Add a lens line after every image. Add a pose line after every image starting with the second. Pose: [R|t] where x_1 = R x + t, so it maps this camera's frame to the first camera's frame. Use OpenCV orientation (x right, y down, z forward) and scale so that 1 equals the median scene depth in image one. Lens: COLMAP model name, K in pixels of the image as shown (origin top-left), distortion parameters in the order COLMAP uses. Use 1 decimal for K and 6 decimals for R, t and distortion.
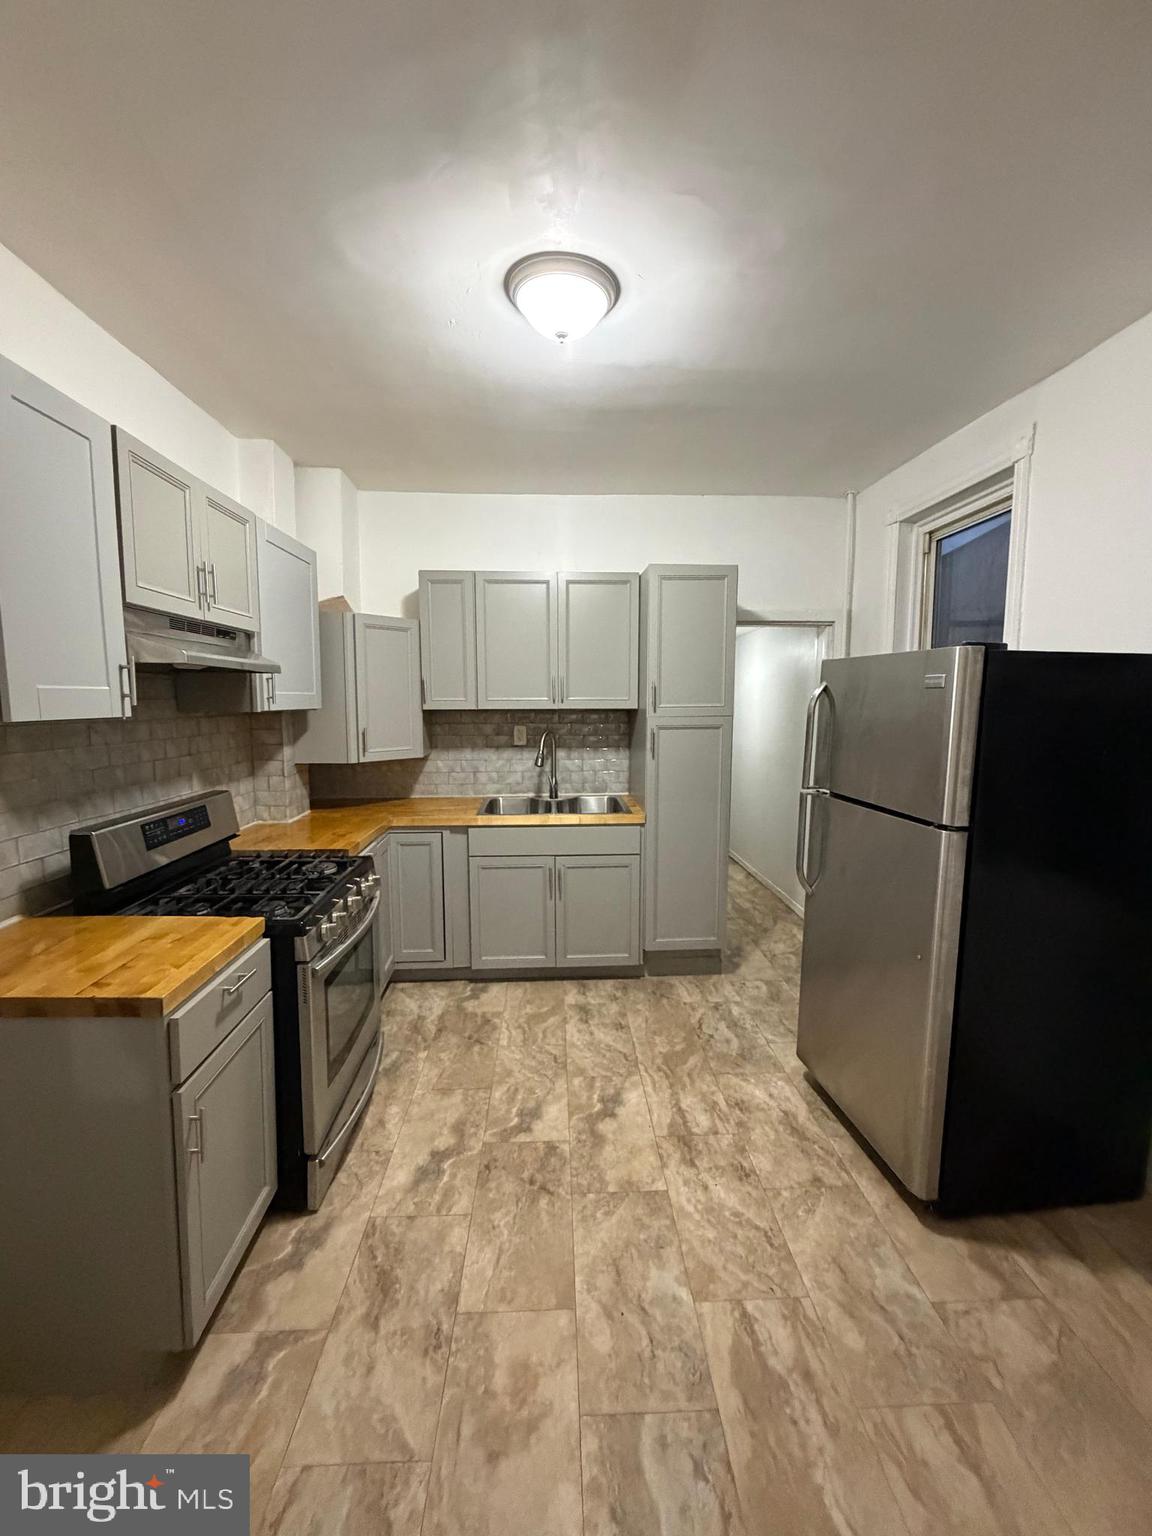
lens RADIAL K [[609.6, 0, 576.8], [0, 609.6, 762.3], [0, 0, 1]] dist [-0.001147, 0.000558]
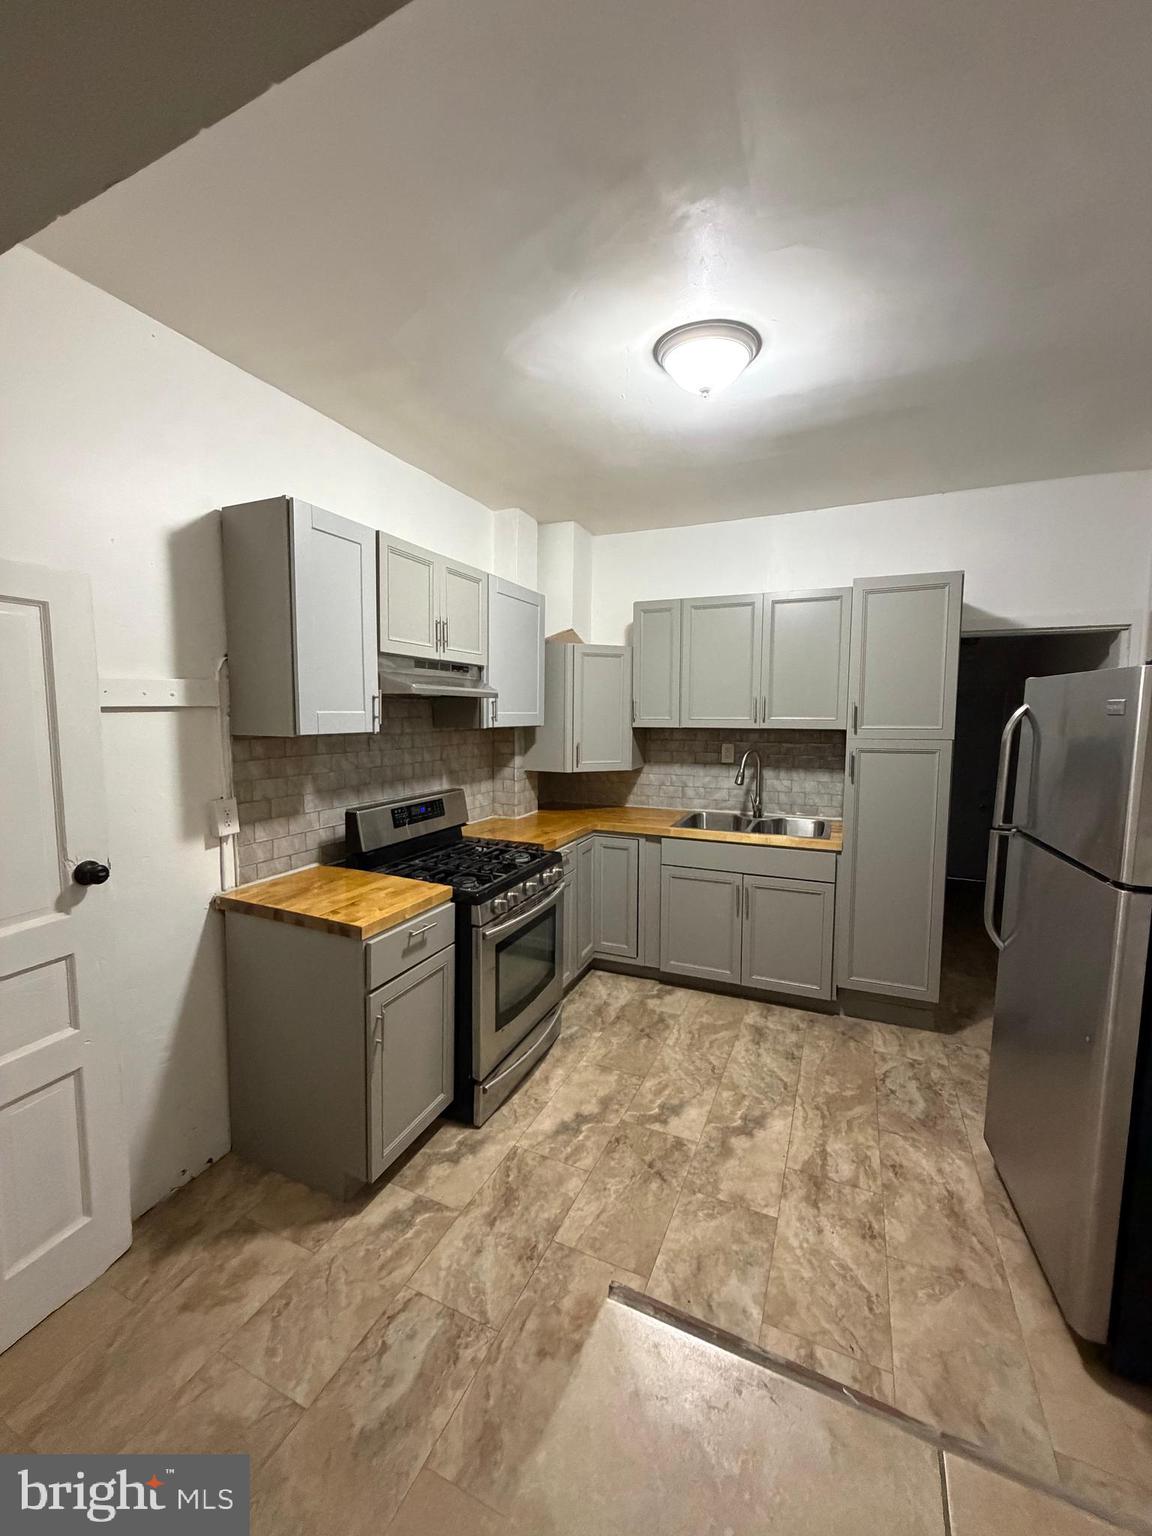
lens RADIAL K [[609.6, 0, 577.1], [0, 609.6, 762.6], [0, 0, 1]] dist [-0.001147, 0.000558]
pose [[0.895064, 0.041735, -0.443980, 0.246708], [-0.051673, 0.998611, -0.010301, -0.009711], [0.442933, 0.032162, 0.895978, -0.051420]]
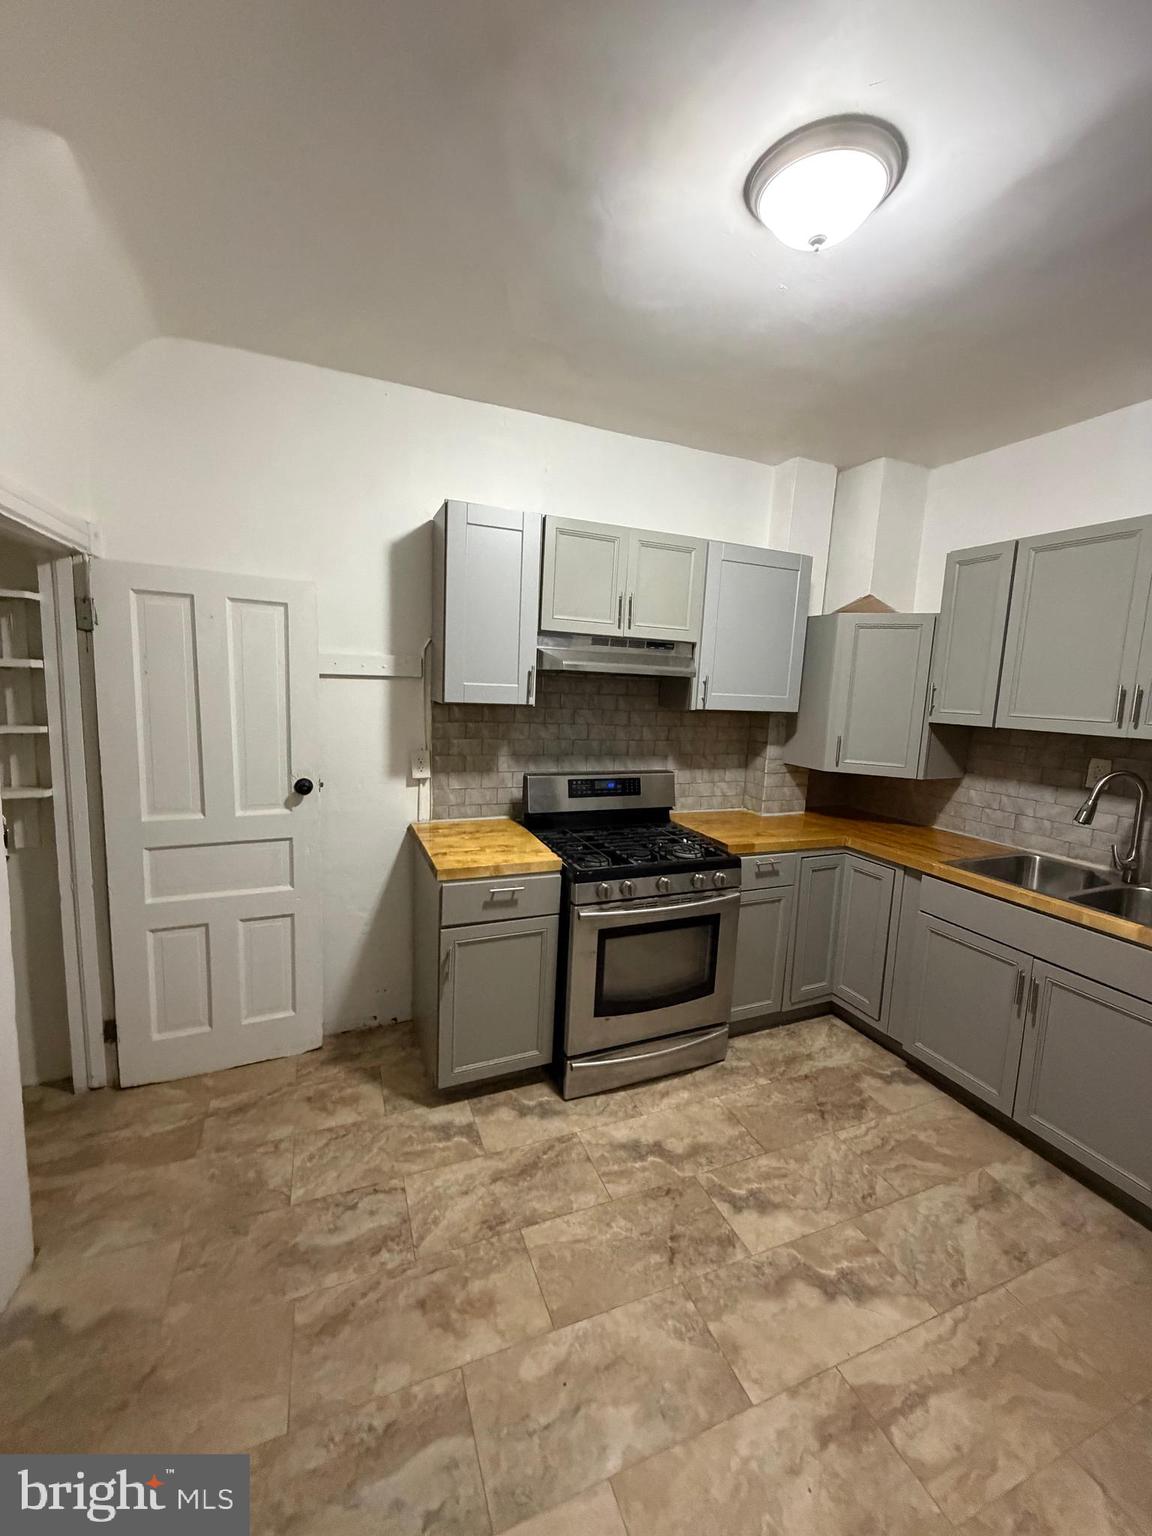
lens RADIAL K [[609.6, 0, 576.9], [0, 609.6, 762.8], [0, 0, 1]] dist [-0.001147, 0.000558]
pose [[0.338968, 0.136516, -0.930841, 0.591722], [-0.141371, 0.985573, 0.093062, -0.069047], [0.930116, 0.100048, 0.353377, 0.447653]]
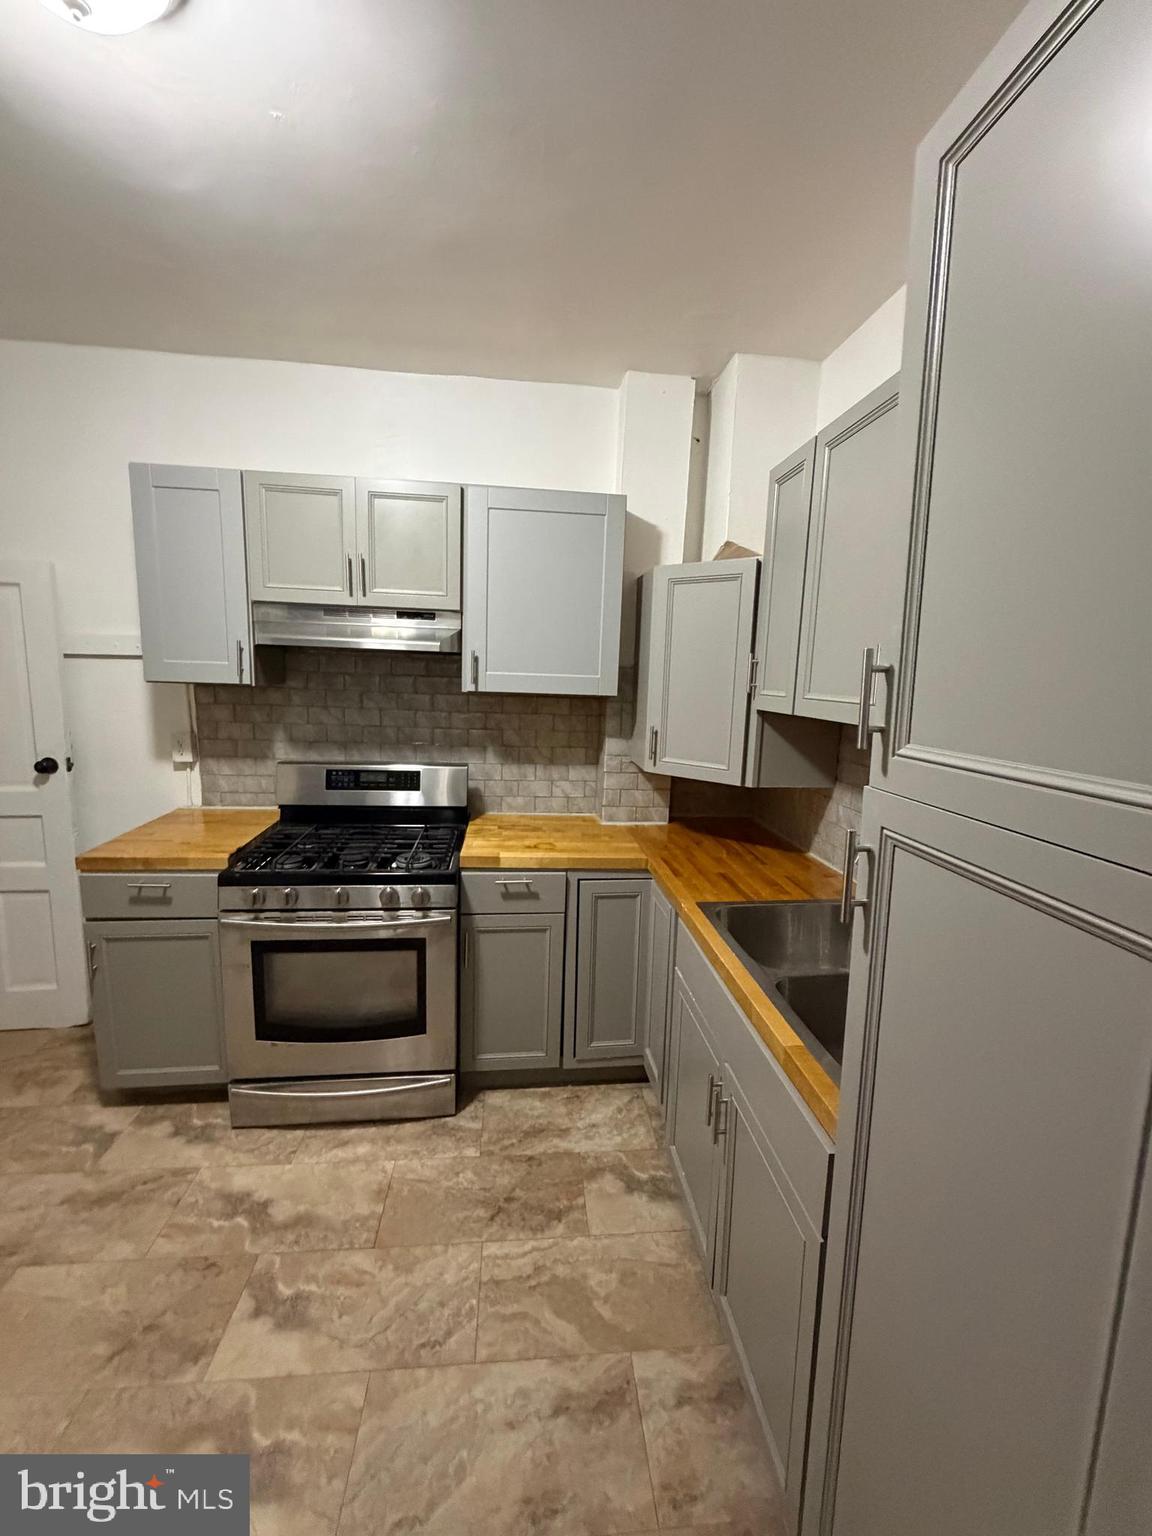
lens RADIAL K [[609.6, 0, 576.0], [0, 609.6, 762.0], [0, 0, 1]] dist [-0.001147, 0.000558]
pose [[0.054057, 0.148872, -0.987378, 0.552861], [-0.139899, 0.980200, 0.140130, -0.155902], [0.988689, 0.130558, 0.073814, 1.296030]]
